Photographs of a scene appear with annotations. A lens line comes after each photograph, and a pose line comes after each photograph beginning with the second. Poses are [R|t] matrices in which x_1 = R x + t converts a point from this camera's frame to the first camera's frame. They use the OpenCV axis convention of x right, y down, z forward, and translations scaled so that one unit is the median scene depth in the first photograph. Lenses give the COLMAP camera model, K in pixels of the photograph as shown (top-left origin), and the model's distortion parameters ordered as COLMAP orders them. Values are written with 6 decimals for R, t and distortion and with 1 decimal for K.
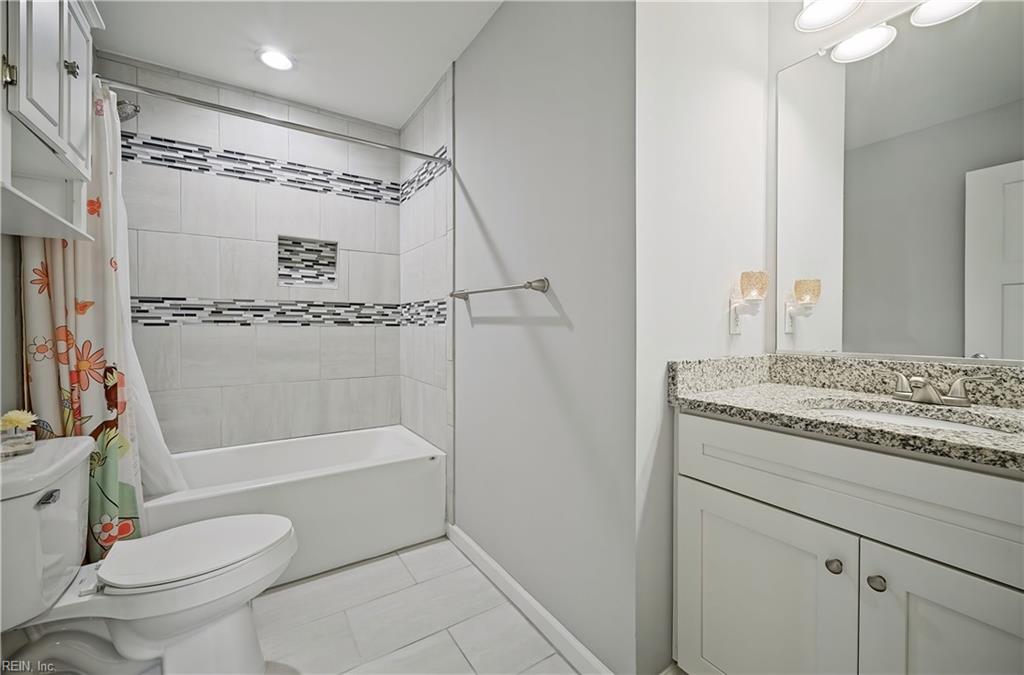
lens RADIAL K [[406.4, 0, 507.5], [0, 406.4, 325.4], [0, 0, 1]] dist [-0.001026, -0.001119]
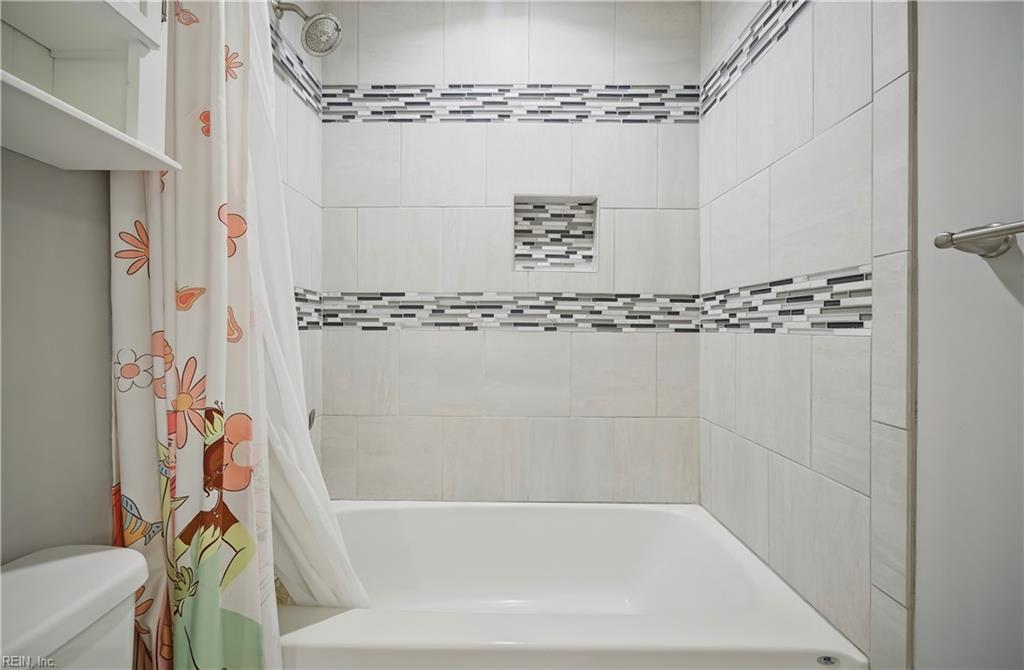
lens RADIAL K [[389.2, 0, 507.4], [0, 389.2, 329.8], [0, 0, 1]] dist [0.001960, 0.000010]
pose [[0.833766, 0.005874, -0.552087, -0.229710], [-0.005118, 0.999983, 0.002910, -0.002488], [0.552095, 0.000399, 0.833781, 0.482655]]
